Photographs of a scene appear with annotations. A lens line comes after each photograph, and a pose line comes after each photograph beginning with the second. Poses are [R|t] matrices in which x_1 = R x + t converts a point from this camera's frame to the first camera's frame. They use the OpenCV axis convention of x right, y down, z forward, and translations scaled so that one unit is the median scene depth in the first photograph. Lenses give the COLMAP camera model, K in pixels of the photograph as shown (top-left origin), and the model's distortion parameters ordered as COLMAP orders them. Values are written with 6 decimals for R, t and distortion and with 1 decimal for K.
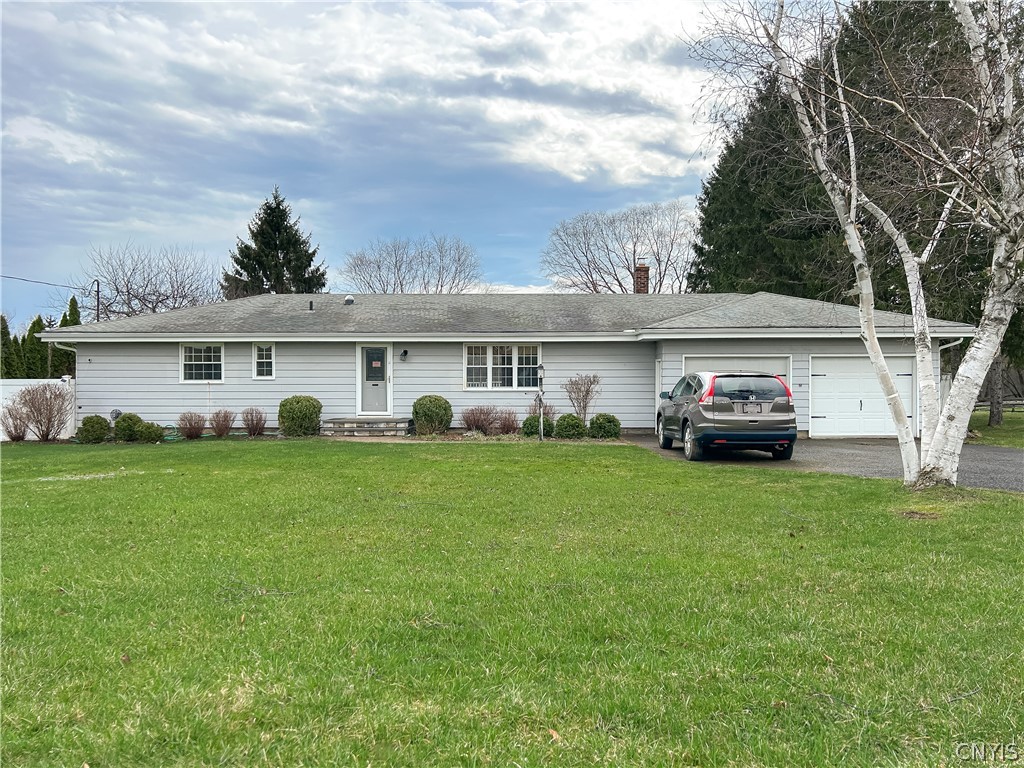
lens RADIAL K [[799.7, 0, 501.7], [0, 799.7, 379.8], [0, 0, 1]] dist [0.000411, 0.016126]
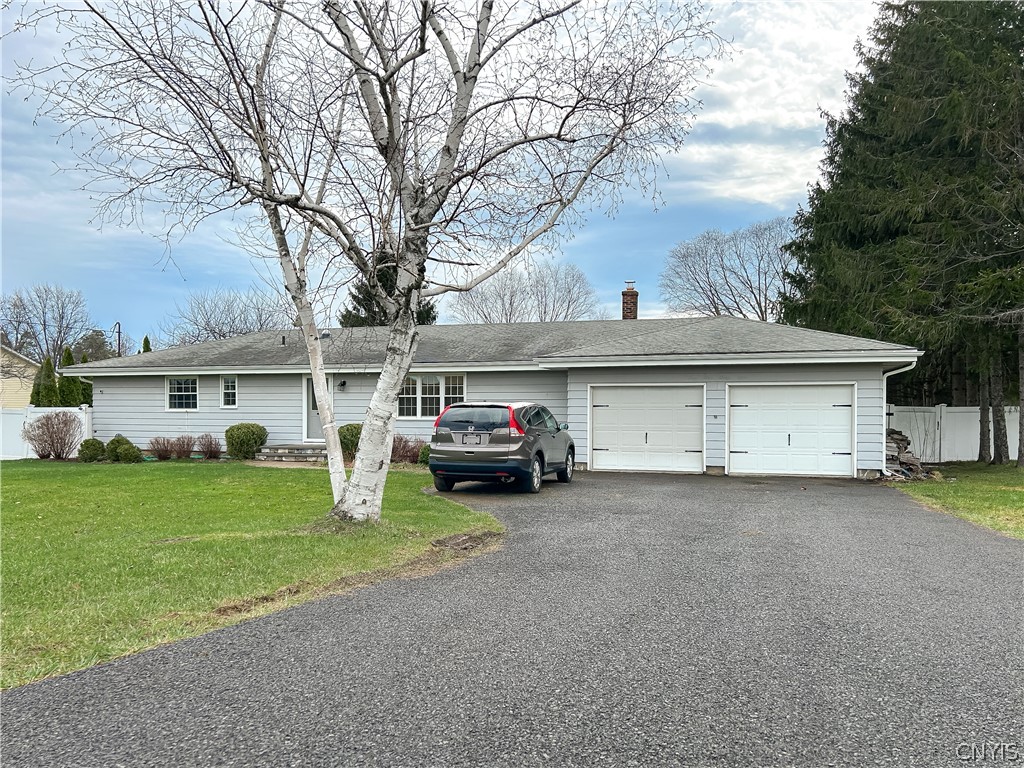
lens RADIAL K [[799.7, 0, 461.9], [0, 799.7, 411.4], [0, 0, 1]] dist [0.000411, 0.016126]
pose [[0.956350, 0.004312, -0.292193, 0.336447], [-0.003418, 0.999988, 0.003573, -0.001268], [0.292205, -0.002419, 0.956353, 0.036278]]
